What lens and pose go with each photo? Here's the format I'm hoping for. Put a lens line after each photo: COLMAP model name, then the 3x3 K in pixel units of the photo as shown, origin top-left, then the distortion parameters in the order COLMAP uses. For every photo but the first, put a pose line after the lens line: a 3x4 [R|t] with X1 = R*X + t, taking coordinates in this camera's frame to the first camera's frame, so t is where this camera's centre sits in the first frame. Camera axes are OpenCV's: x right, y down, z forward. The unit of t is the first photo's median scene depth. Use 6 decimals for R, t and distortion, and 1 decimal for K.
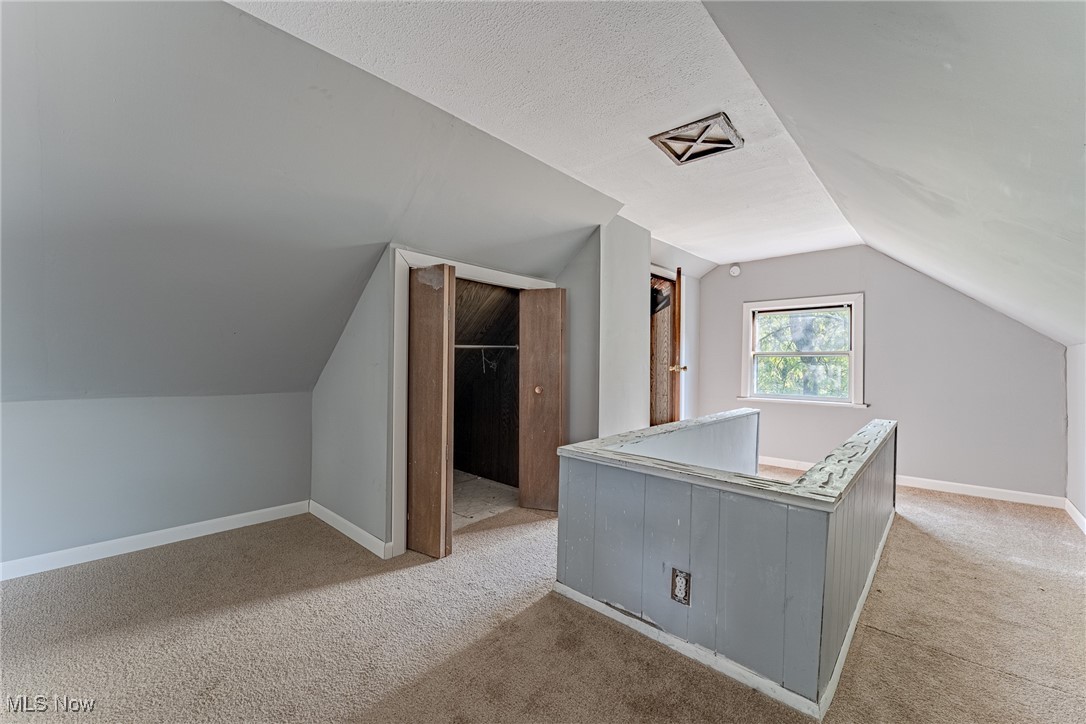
lens RADIAL K [[442.4, 0, 544.3], [0, 442.4, 361.9], [0, 0, 1]] dist [0.001141, 0.000110]
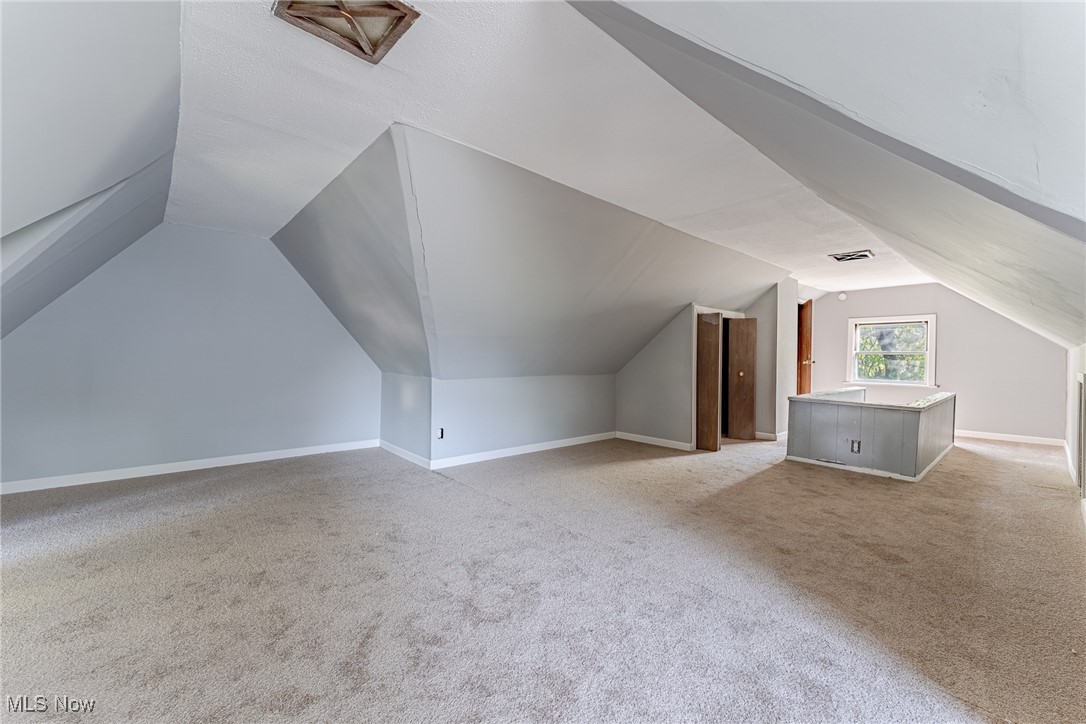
lens RADIAL K [[442.4, 0, 541.2], [0, 442.4, 360.1], [0, 0, 1]] dist [0.001141, 0.000110]
pose [[0.994300, 0.003274, -0.106565, -0.642476], [-0.001948, 0.999919, 0.012543, -0.014860], [0.106598, -0.012264, 0.994227, -0.908574]]
